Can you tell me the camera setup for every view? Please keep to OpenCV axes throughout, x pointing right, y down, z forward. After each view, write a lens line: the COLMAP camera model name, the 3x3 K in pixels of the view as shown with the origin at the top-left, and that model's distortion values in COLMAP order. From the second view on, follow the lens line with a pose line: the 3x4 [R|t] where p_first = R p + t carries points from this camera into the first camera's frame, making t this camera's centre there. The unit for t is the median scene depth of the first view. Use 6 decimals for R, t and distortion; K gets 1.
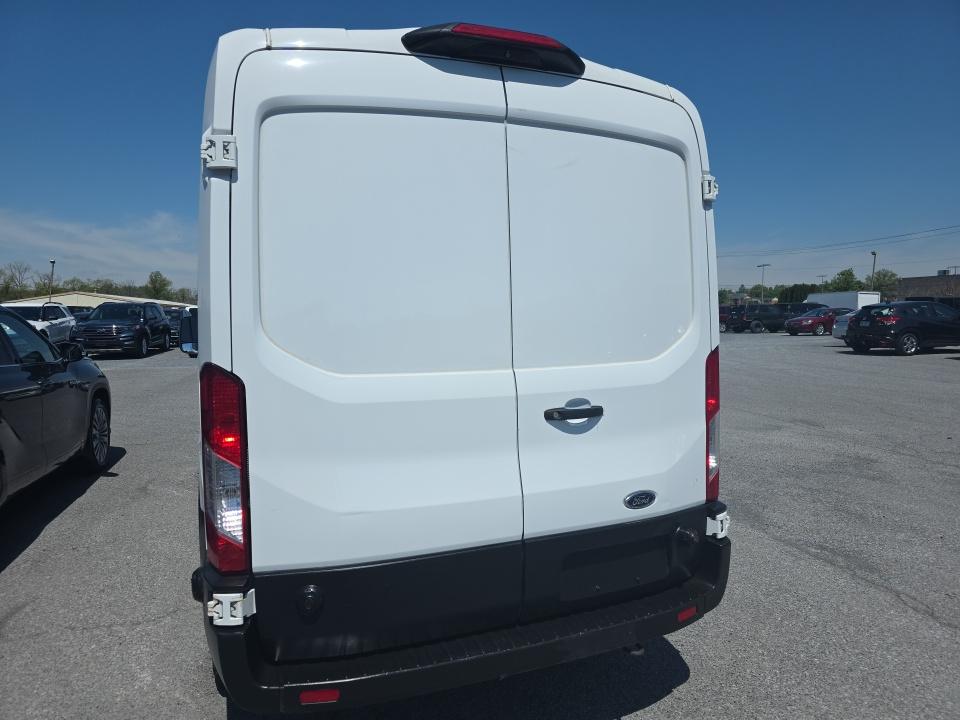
lens RADIAL K [[653.9, 0, 476.6], [0, 653.9, 363.9], [0, 0, 1]] dist [0.040431, -0.024417]
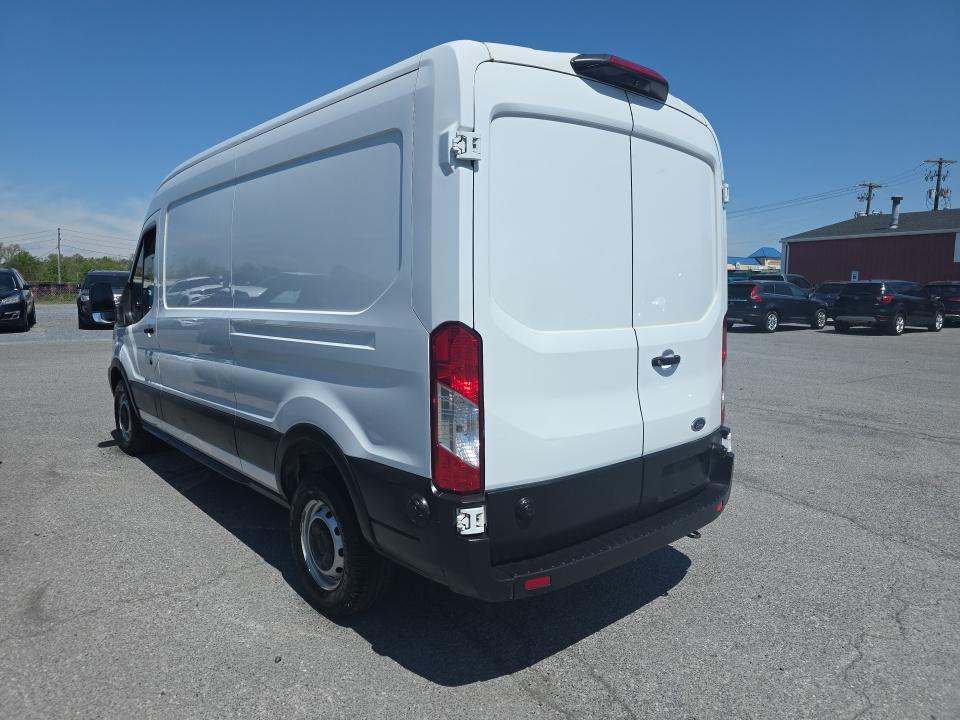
lens RADIAL K [[653.9, 0, 488.3], [0, 653.9, 362.6], [0, 0, 1]] dist [0.040431, -0.024417]
pose [[0.942758, -0.023352, 0.332659, -0.629960], [0.012053, 0.999280, 0.035988, 0.026841], [-0.333259, -0.029918, 0.942360, -0.130455]]
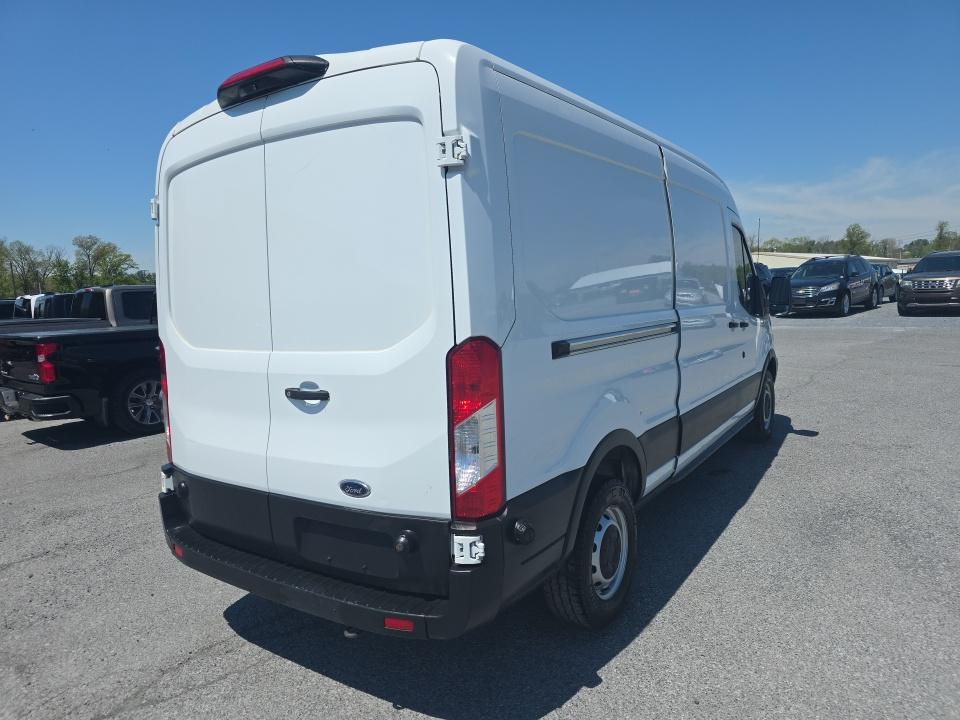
lens RADIAL K [[653.9, 0, 459.6], [0, 653.9, 360.4], [0, 0, 1]] dist [0.040431, -0.024417]
pose [[0.535145, 0.077369, -0.841210, 1.211314], [-0.026627, 0.996847, 0.074744, -0.071728], [0.844340, -0.017599, 0.535518, 0.625034]]
